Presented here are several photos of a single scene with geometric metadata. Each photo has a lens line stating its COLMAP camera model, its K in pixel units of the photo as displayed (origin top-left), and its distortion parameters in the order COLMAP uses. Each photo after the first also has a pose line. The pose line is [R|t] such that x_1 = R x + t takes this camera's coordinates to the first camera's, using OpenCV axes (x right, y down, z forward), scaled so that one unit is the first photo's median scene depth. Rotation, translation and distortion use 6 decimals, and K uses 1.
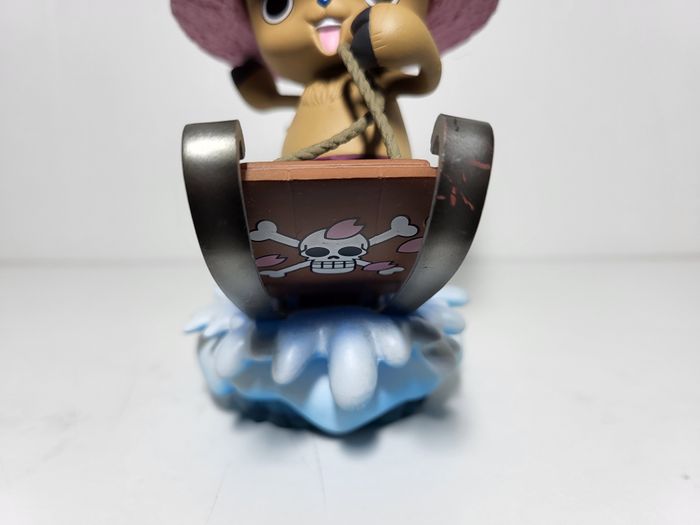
lens RADIAL K [[535.2, 0, 350.0], [0, 535.2, 262.5], [0, 0, 1]] dist [-0.027949, -0.001973]
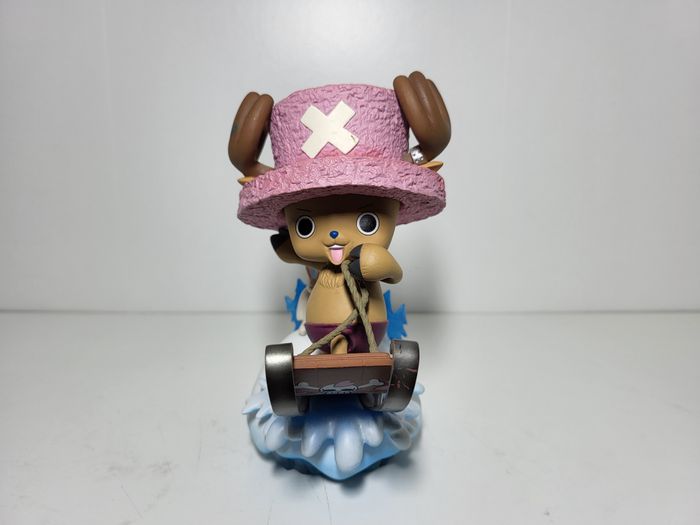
lens RADIAL K [[516.2, 0, 350.0], [0, 516.2, 262.5], [0, 0, 1]] dist [0.004463, 0.002518]
pose [[0.999949, 0.009782, 0.002388, 0.000099], [-0.009813, 0.999859, 0.013652, -0.407336], [-0.002254, -0.013675, 0.999904, -0.633591]]
